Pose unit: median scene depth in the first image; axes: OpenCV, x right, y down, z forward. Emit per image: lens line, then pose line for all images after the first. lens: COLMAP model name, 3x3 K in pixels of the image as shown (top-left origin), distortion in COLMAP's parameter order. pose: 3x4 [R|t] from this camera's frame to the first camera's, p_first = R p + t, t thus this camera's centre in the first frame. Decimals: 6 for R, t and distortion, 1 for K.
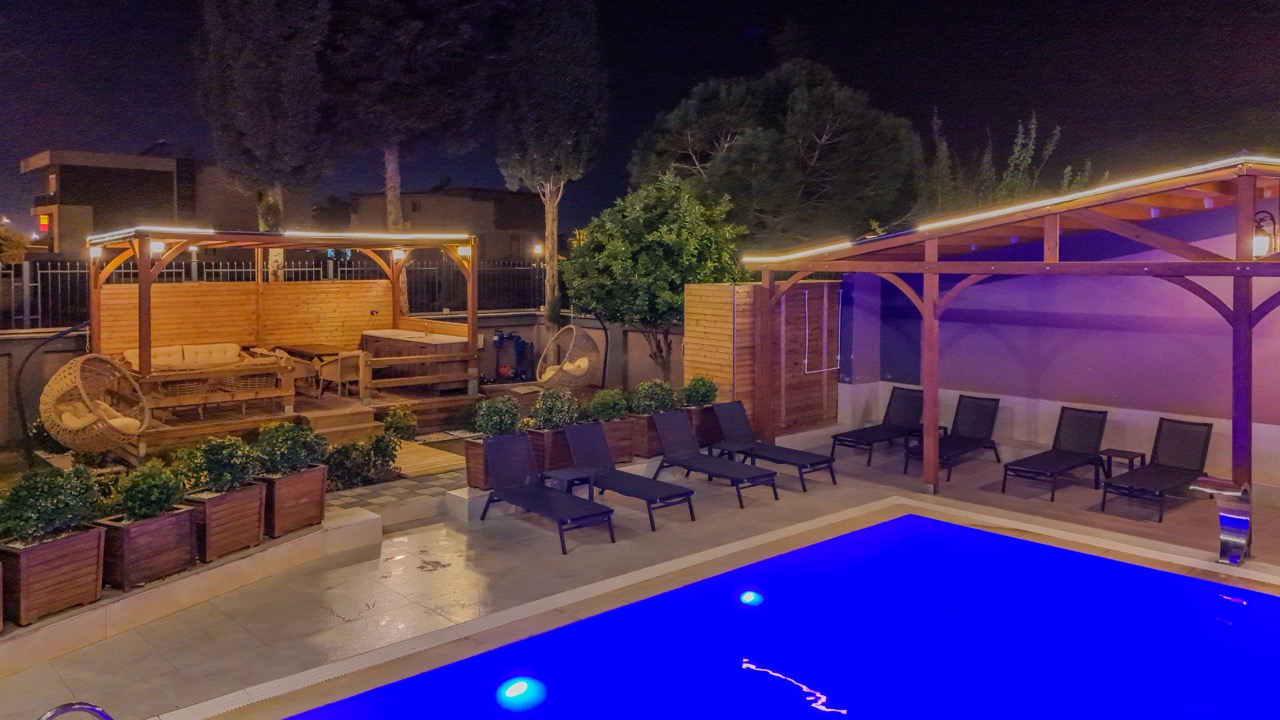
lens RADIAL K [[939.2, 0, 638.2], [0, 939.2, 332.7], [0, 0, 1]] dist [0.070293, -0.124830]
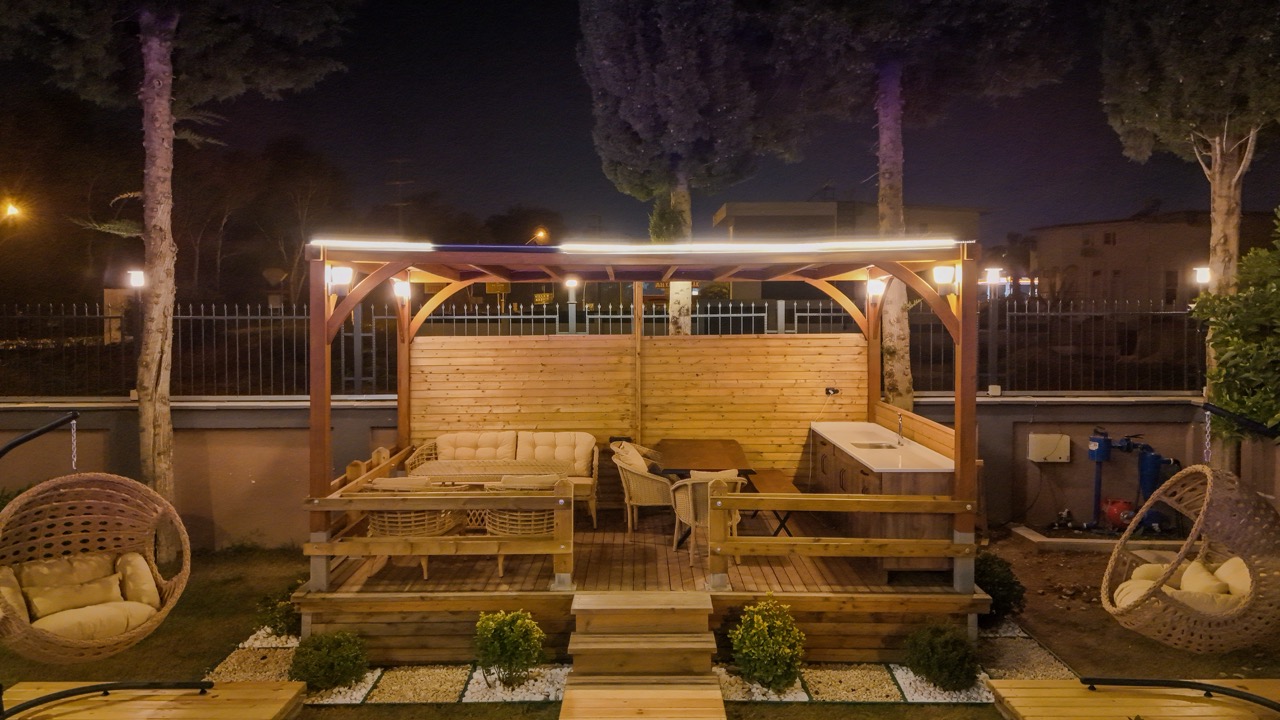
lens RADIAL K [[948.0, 0, 621.2], [0, 948.0, 339.5], [0, 0, 1]] dist [0.059778, -0.073457]
pose [[0.748669, 0.018822, -0.662676, 0.004228], [-0.045750, 0.998681, -0.023322, -0.034835], [0.661363, 0.047778, 0.748543, 0.512739]]
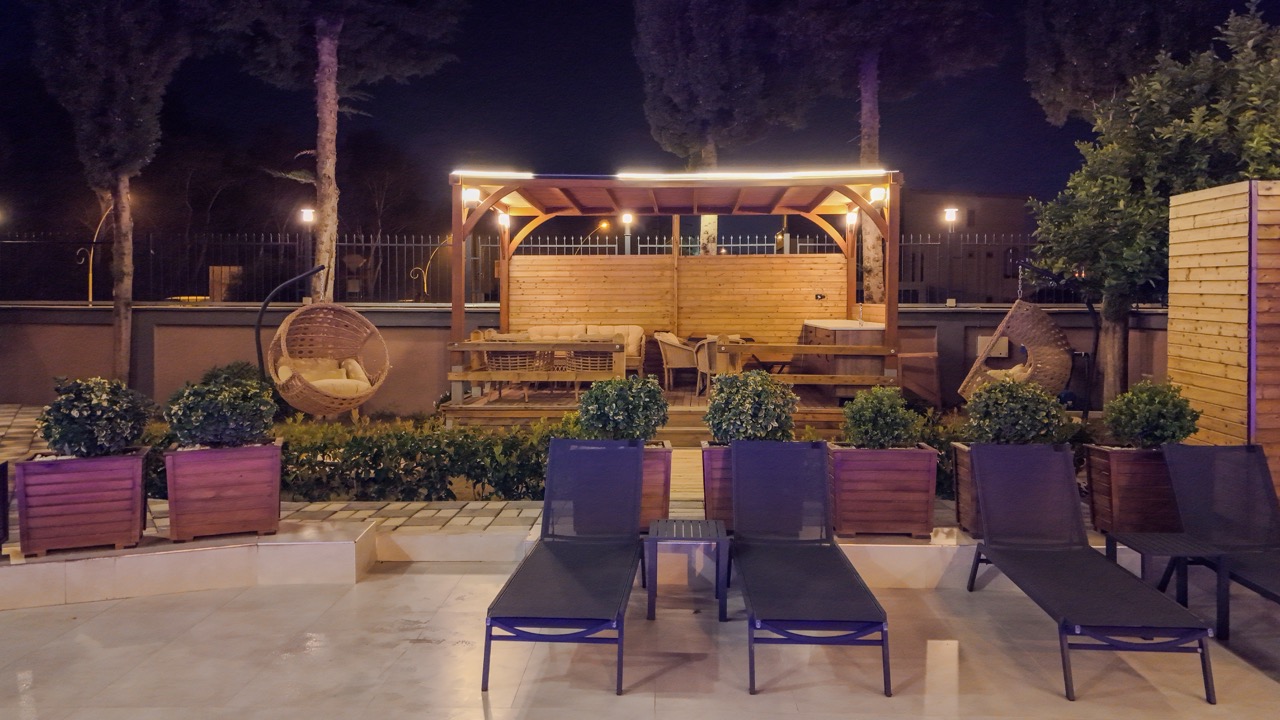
lens RADIAL K [[939.2, 0, 638.2], [0, 939.2, 332.7], [0, 0, 1]] dist [0.070293, -0.124830]
pose [[0.716582, 0.023896, -0.697094, 0.154140], [-0.054090, 0.998307, -0.021380, 0.033815], [0.695403, 0.053026, 0.716661, 0.373194]]
